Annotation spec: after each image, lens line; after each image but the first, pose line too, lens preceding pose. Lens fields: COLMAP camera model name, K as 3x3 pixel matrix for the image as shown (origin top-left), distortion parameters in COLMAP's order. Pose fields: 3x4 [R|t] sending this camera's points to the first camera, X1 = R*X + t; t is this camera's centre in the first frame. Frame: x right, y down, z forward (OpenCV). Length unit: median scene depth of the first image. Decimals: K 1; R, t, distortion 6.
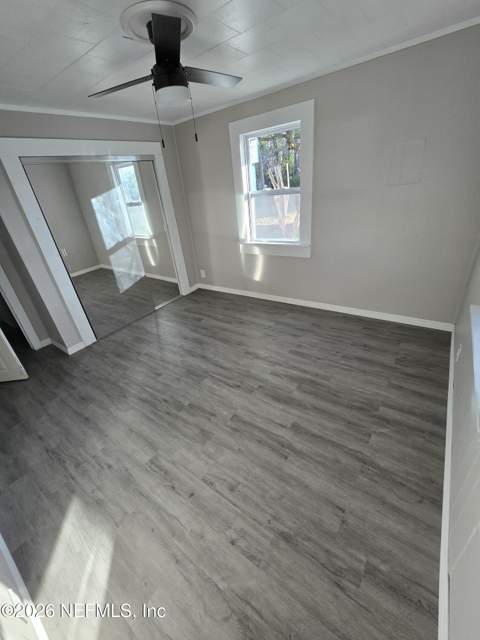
lens RADIAL K [[263.7, 0, 237.7], [0, 263.7, 319.6], [0, 0, 1]] dist [-0.004840, 0.000888]
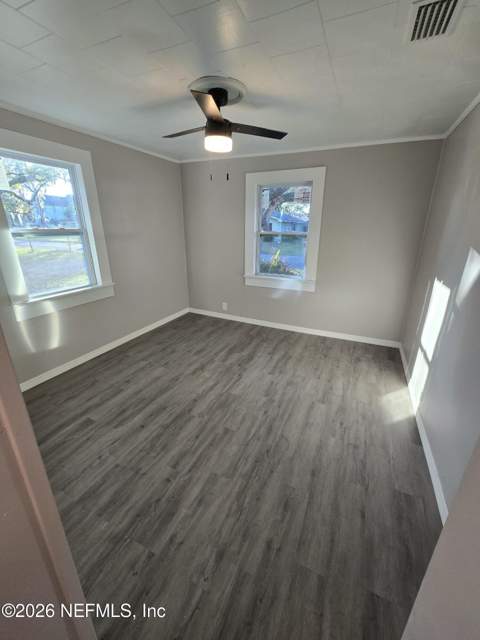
lens RADIAL K [[263.7, 0, 237.7], [0, 263.7, 319.6], [0, 0, 1]] dist [-0.004840, 0.000888]
pose [[-0.189277, -0.231347, 0.954281, -1.082019], [0.460808, 0.837257, 0.294375, -0.319139], [-0.867082, 0.495459, -0.051867, 0.926259]]
